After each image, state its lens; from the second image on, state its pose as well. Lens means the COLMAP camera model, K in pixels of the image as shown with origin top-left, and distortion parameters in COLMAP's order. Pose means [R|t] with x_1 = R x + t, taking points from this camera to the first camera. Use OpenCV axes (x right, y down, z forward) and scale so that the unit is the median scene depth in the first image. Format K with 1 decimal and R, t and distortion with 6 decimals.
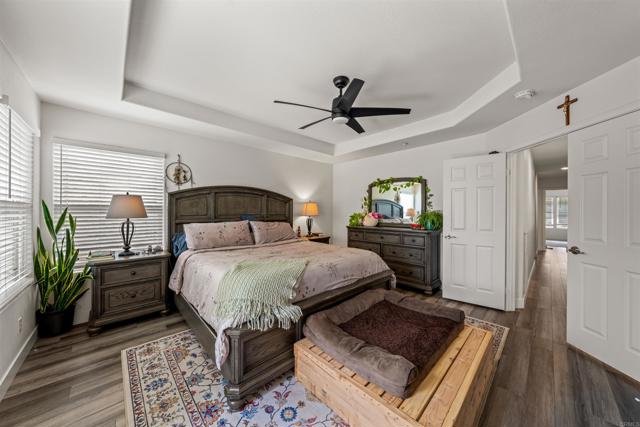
lens RADIAL K [[223.0, 0, 319.9], [0, 223.0, 213.3], [0, 0, 1]] dist [0.003106, 0.000045]
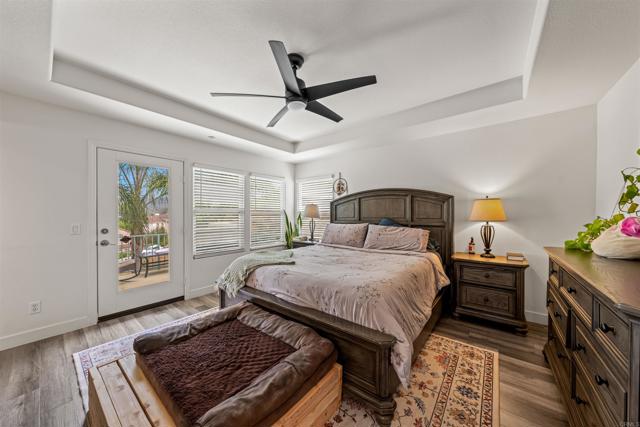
lens RADIAL K [[223.0, 0, 319.6], [0, 223.0, 212.5], [0, 0, 1]] dist [0.003106, 0.000045]
pose [[0.122457, -0.010623, -0.992417, 0.685426], [-0.010372, 0.999874, -0.011983, -0.003123], [0.992420, 0.011761, 0.122331, 0.712471]]
